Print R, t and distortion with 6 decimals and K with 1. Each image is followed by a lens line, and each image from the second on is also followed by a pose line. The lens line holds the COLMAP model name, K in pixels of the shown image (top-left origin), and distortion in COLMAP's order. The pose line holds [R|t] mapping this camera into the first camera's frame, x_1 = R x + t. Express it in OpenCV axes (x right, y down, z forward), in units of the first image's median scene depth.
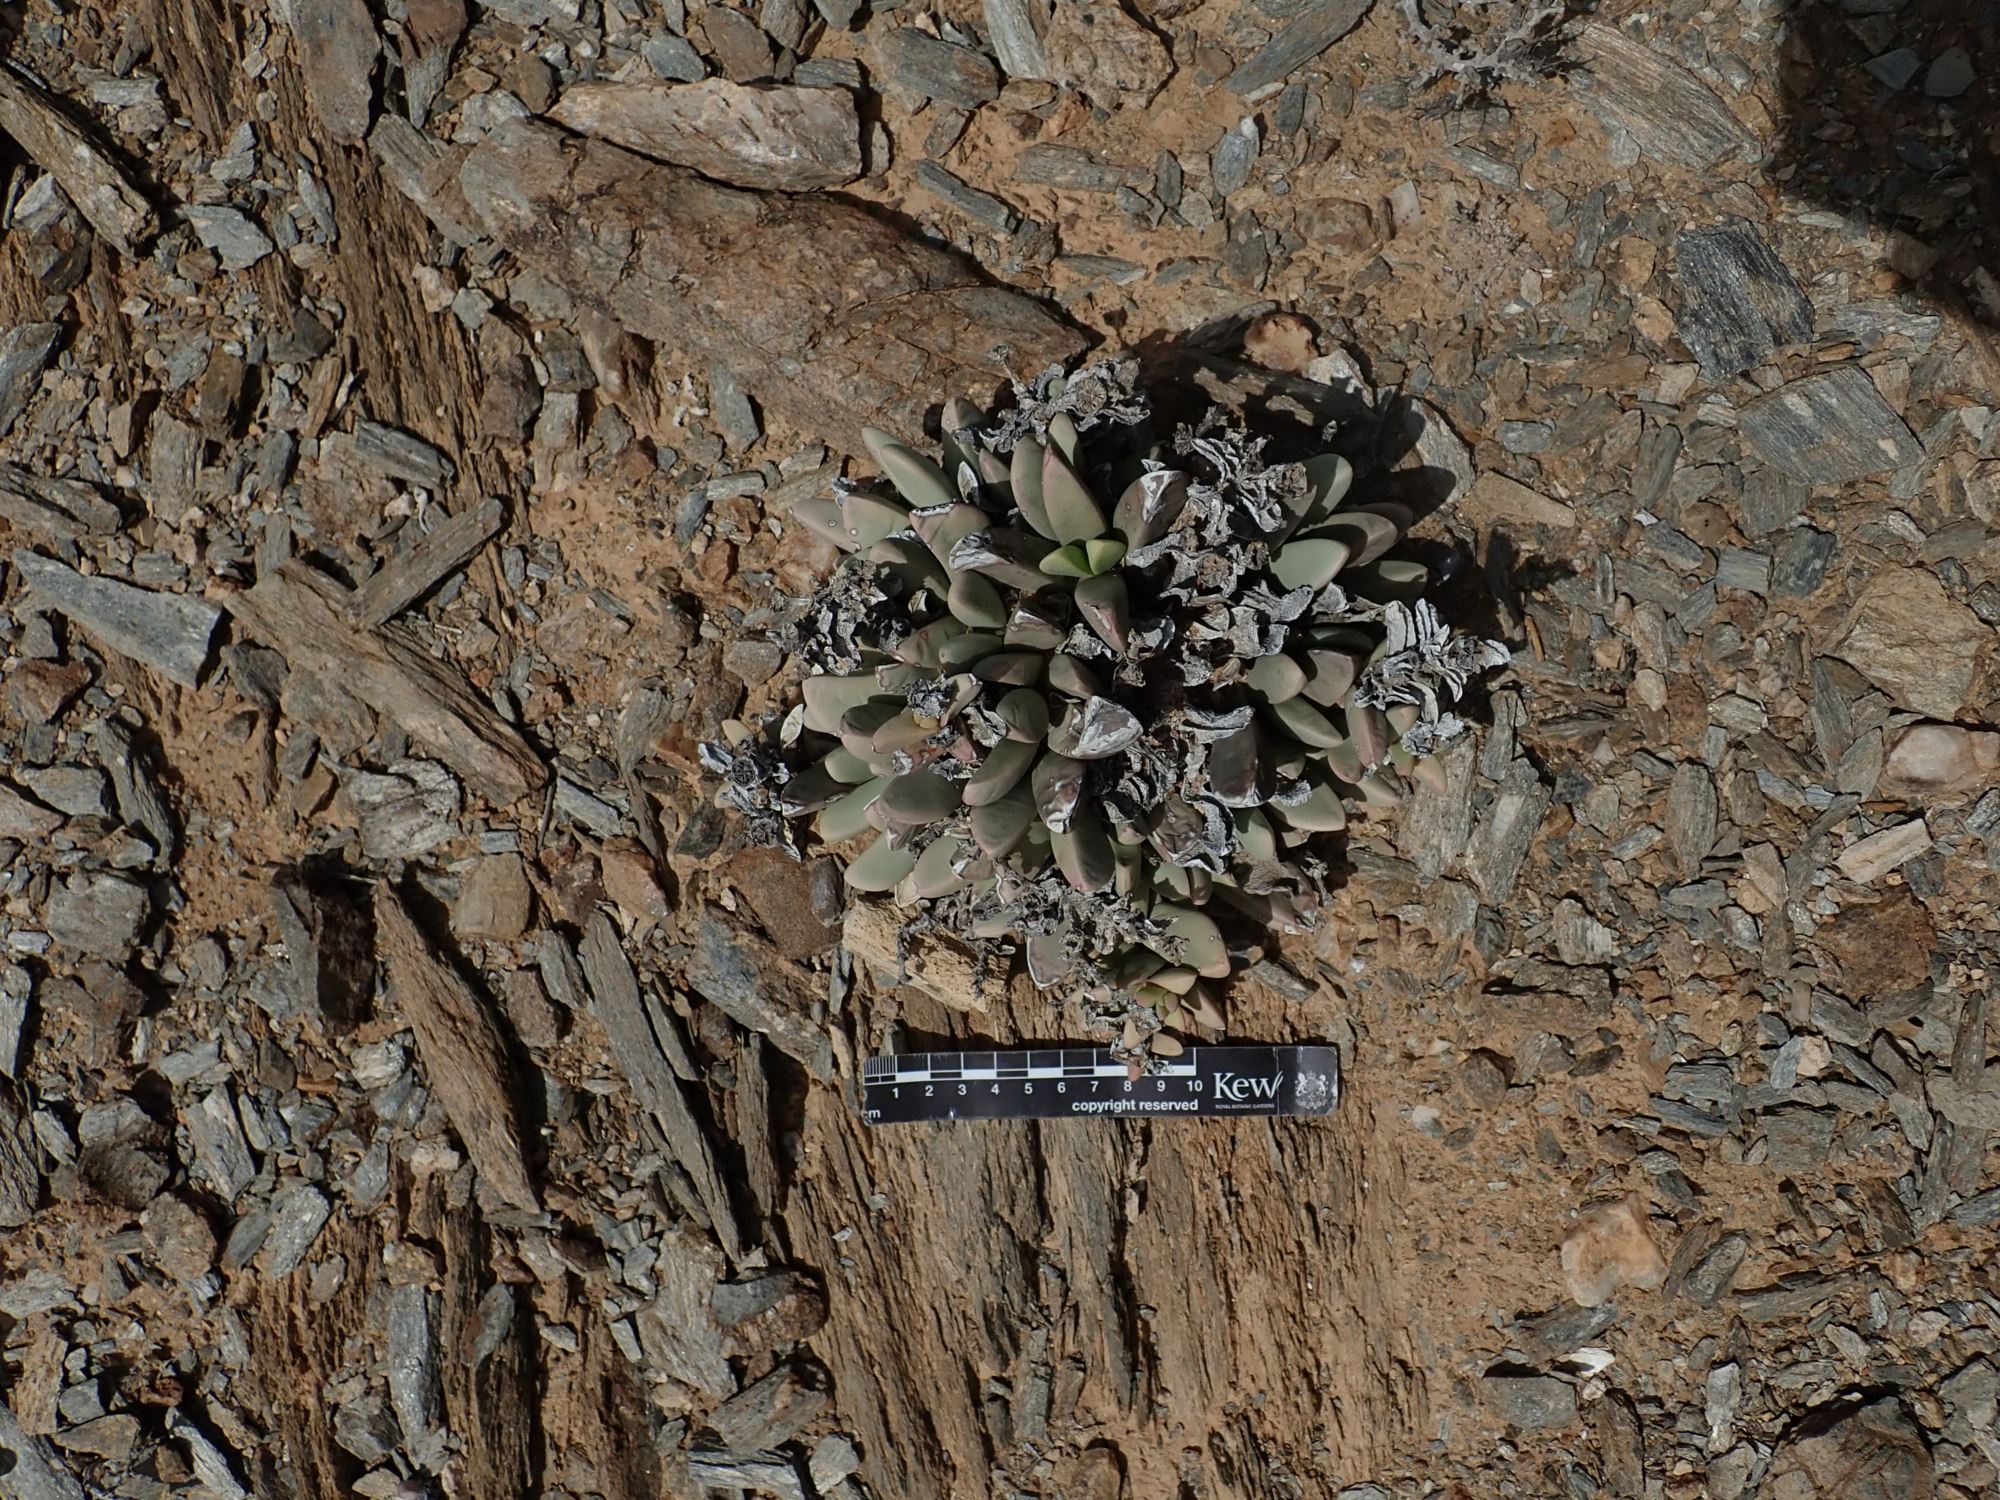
lens RADIAL K [[1742.6, 0, 995.2], [0, 1742.6, 739.1], [0, 0, 1]] dist [0.000654, -0.000998]
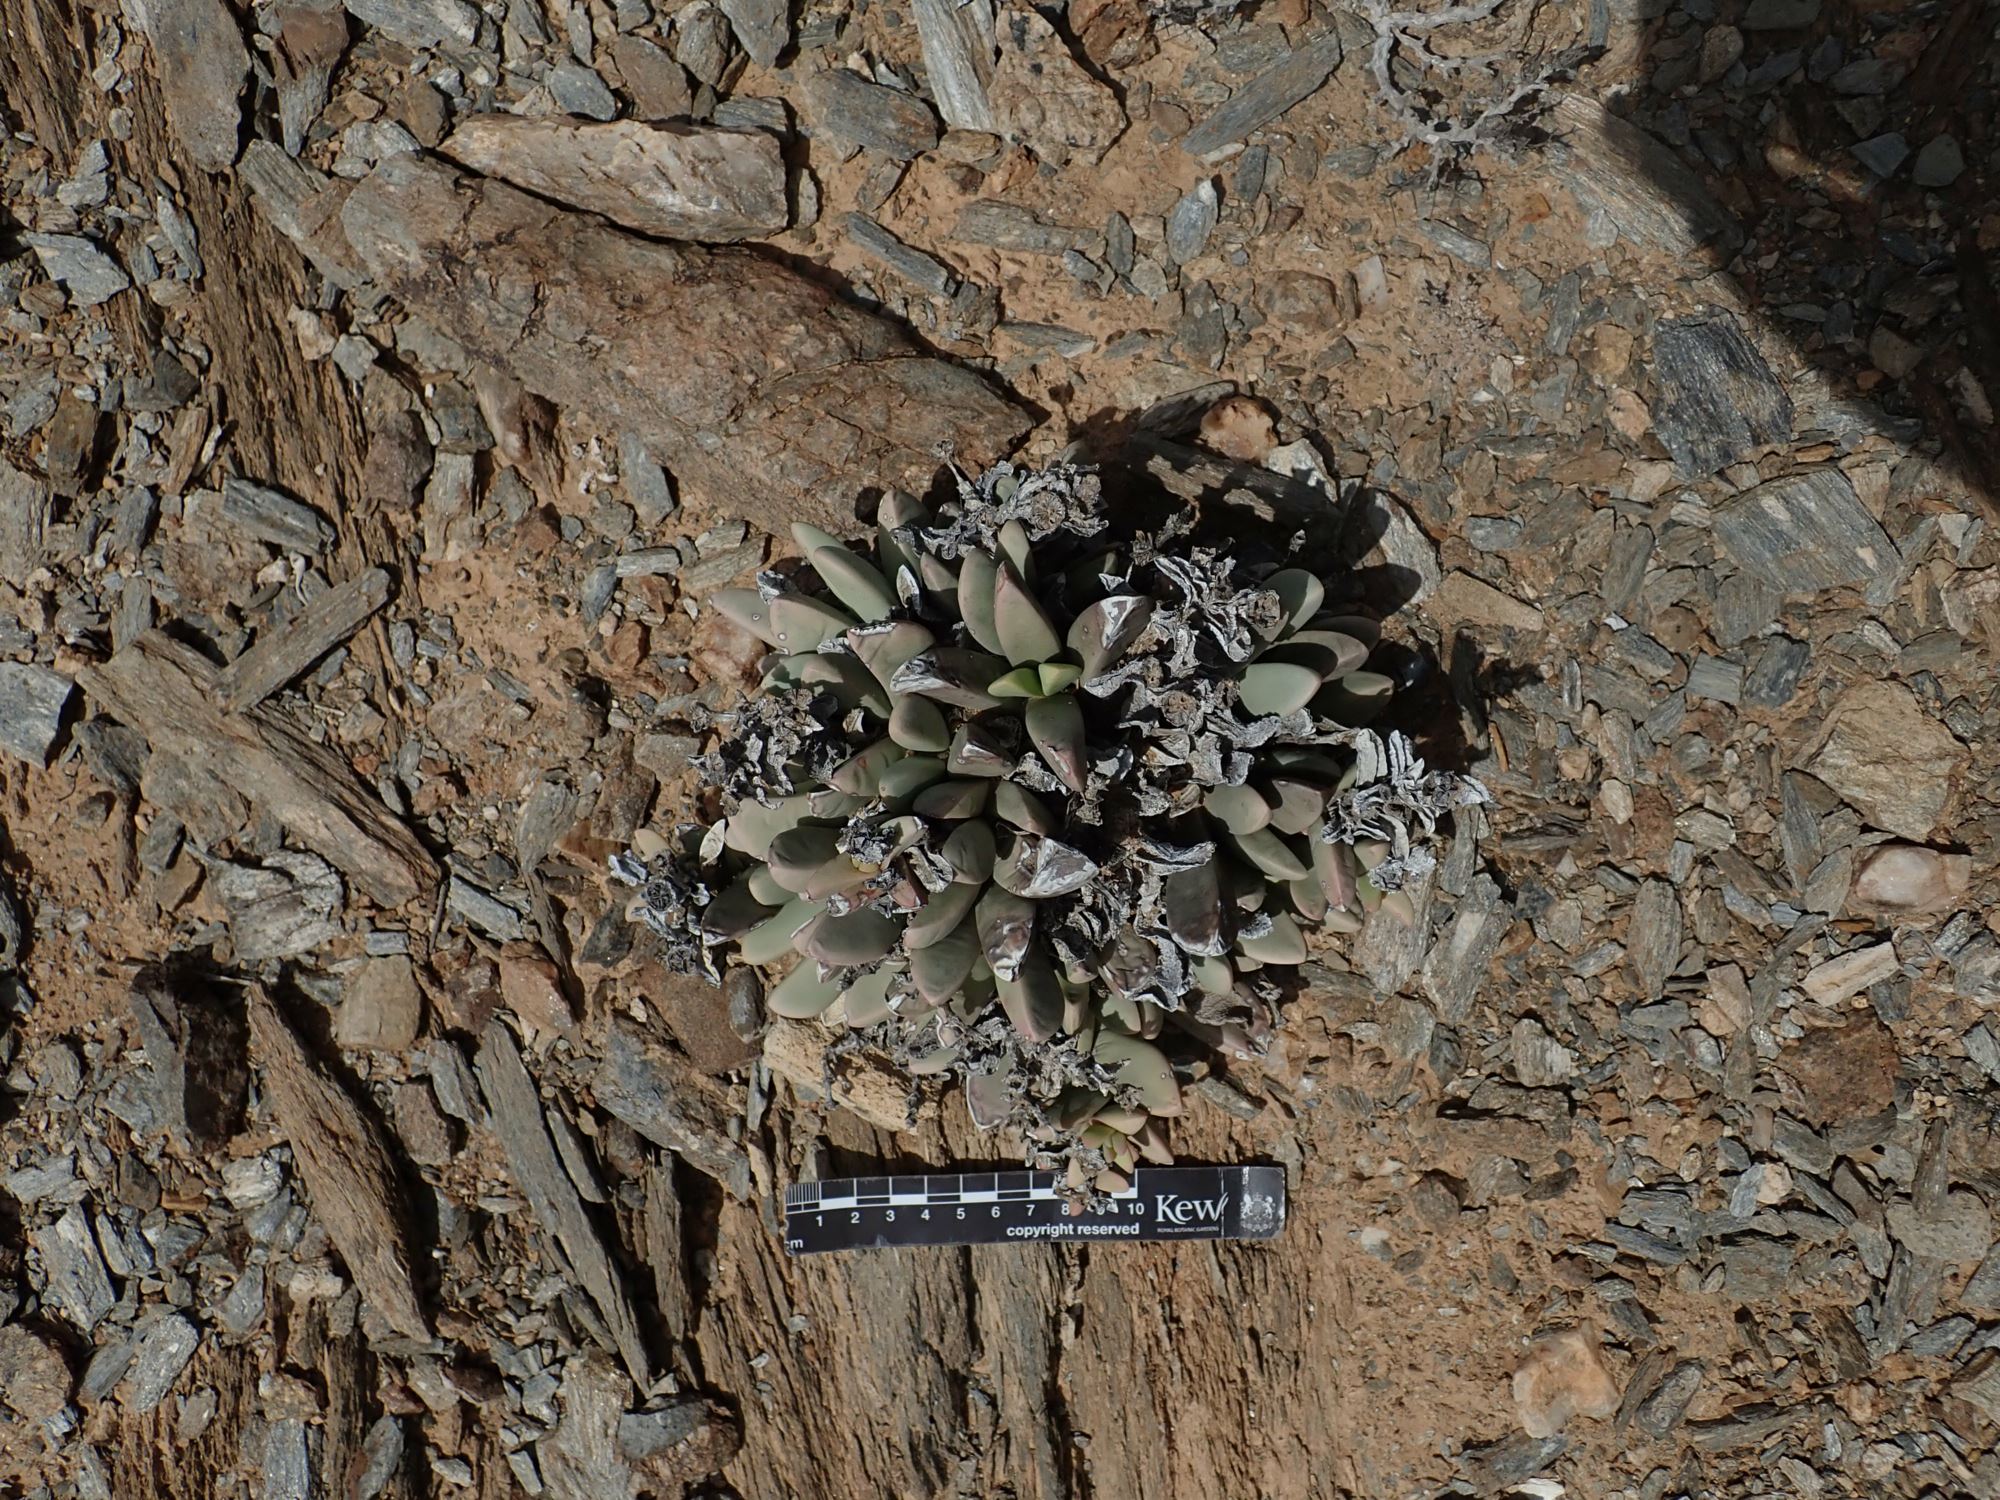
lens RADIAL K [[1742.6, 0, 995.2], [0, 1742.6, 739.1], [0, 0, 1]] dist [0.000654, -0.000998]
pose [[0.997774, 0.007875, 0.066214, -0.026241], [-0.010053, 0.999417, 0.032618, -0.085509], [-0.065919, -0.033211, 0.997272, 0.066079]]
